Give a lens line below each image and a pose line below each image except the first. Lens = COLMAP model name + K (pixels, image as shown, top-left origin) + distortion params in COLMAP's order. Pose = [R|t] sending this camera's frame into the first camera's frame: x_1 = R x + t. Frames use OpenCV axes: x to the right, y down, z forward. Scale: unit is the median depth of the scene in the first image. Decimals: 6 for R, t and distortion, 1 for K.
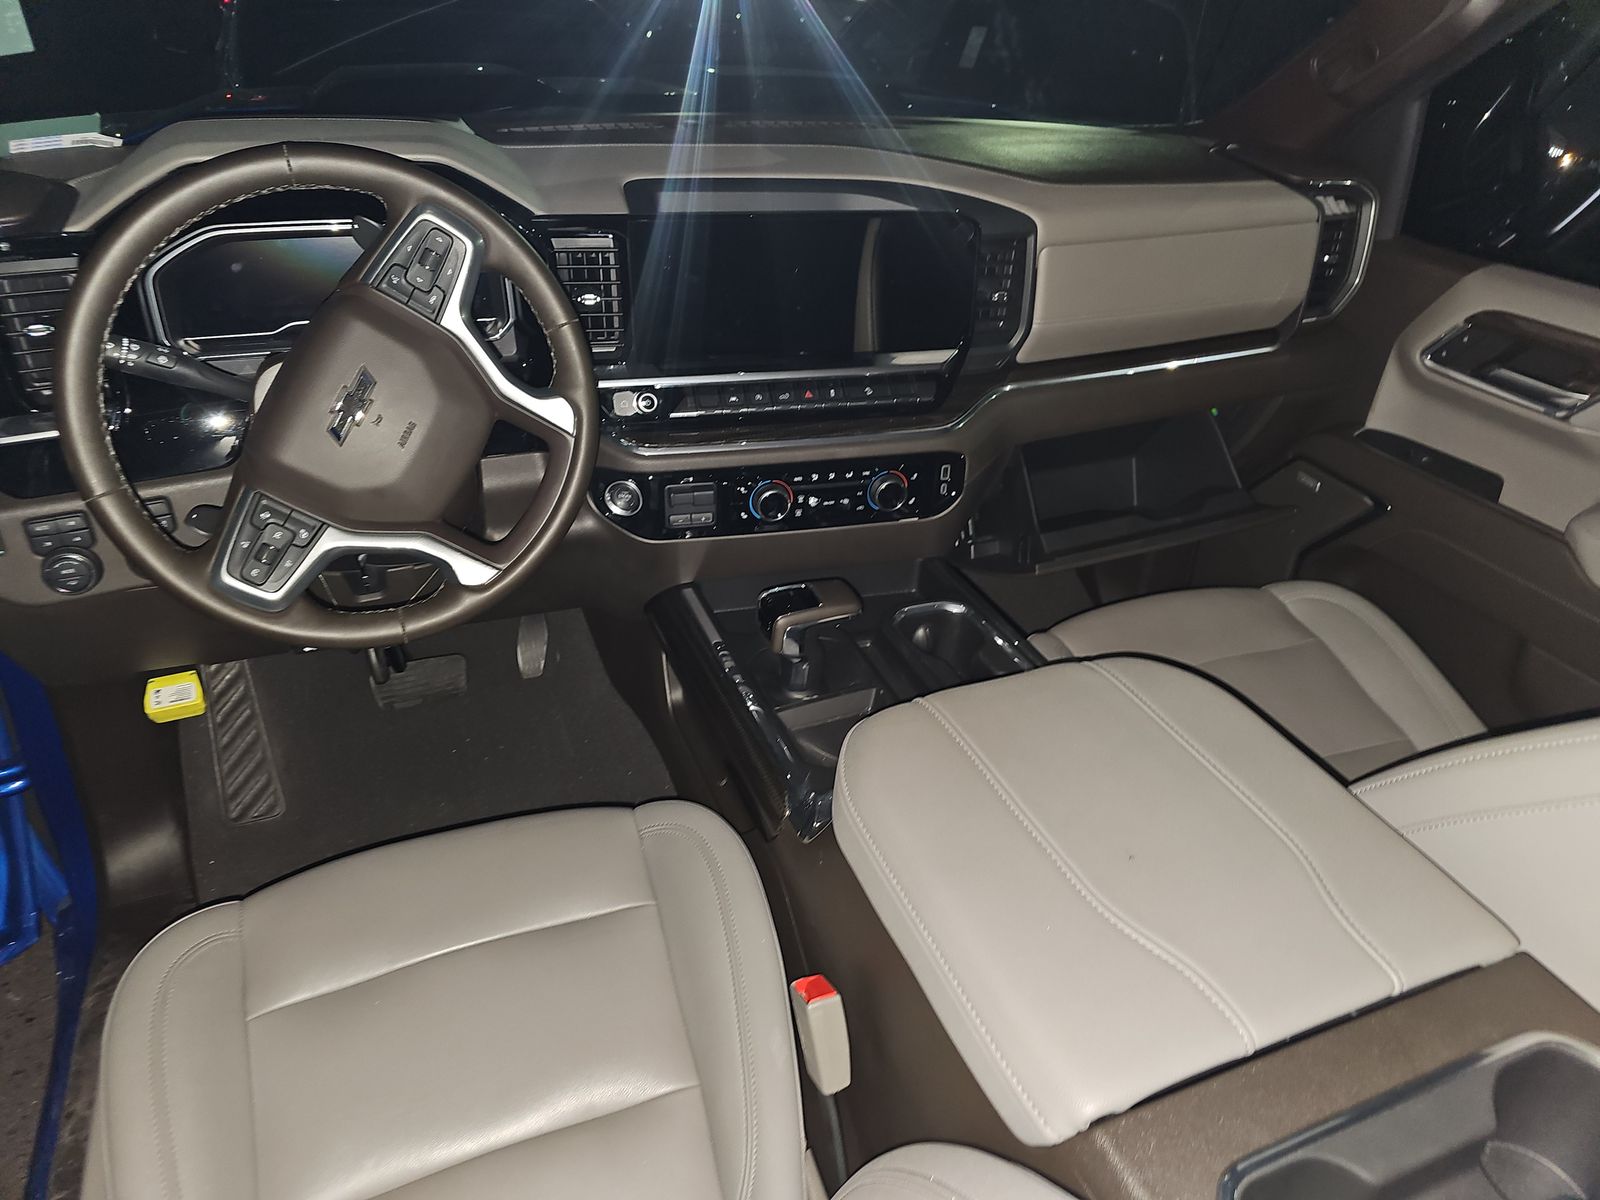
lens RADIAL K [[992.2, 0, 800.0], [0, 992.2, 600.0], [0, 0, 1]] dist [-0.032064, 0.002629]
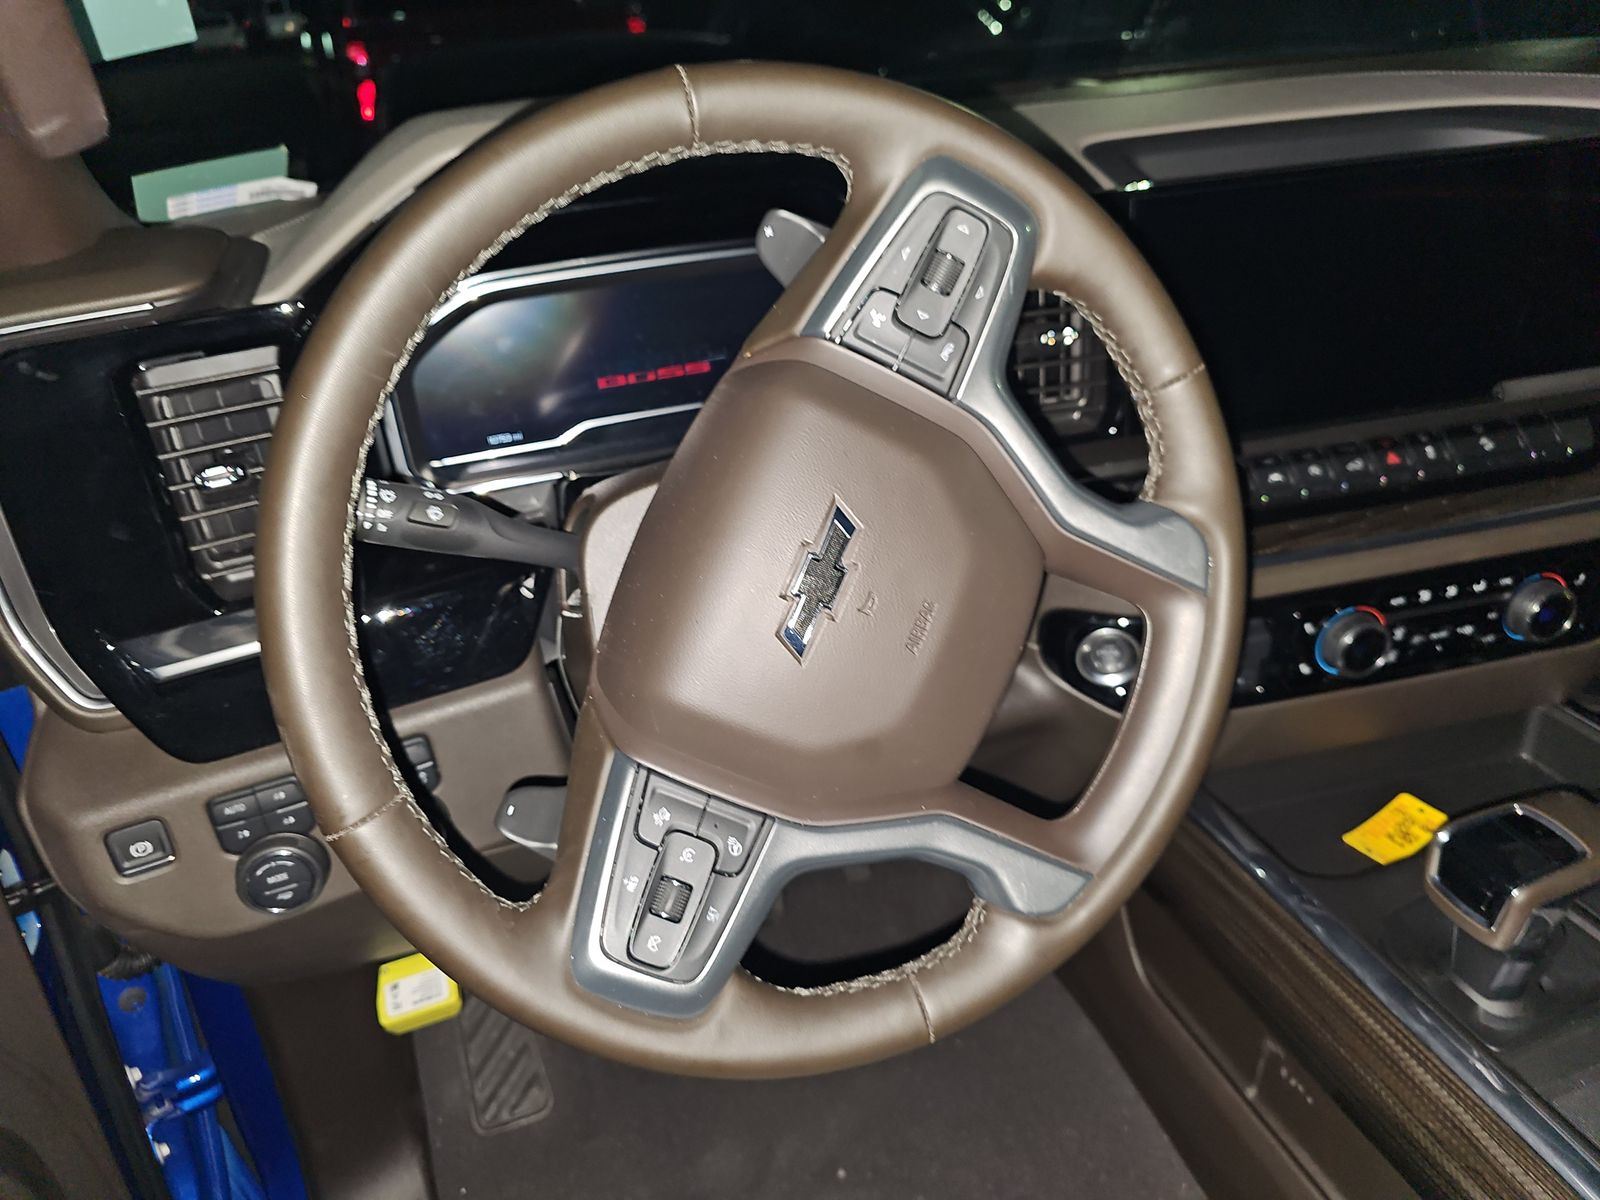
lens RADIAL K [[1068.5, 0, 800.0], [0, 1068.5, 600.0], [0, 0, 1]] dist [-0.026436, -0.002368]
pose [[0.985491, -0.074343, -0.152581, -0.345442], [0.063910, 0.995341, -0.072187, -0.134442], [0.157237, 0.061388, 0.985651, 0.428709]]
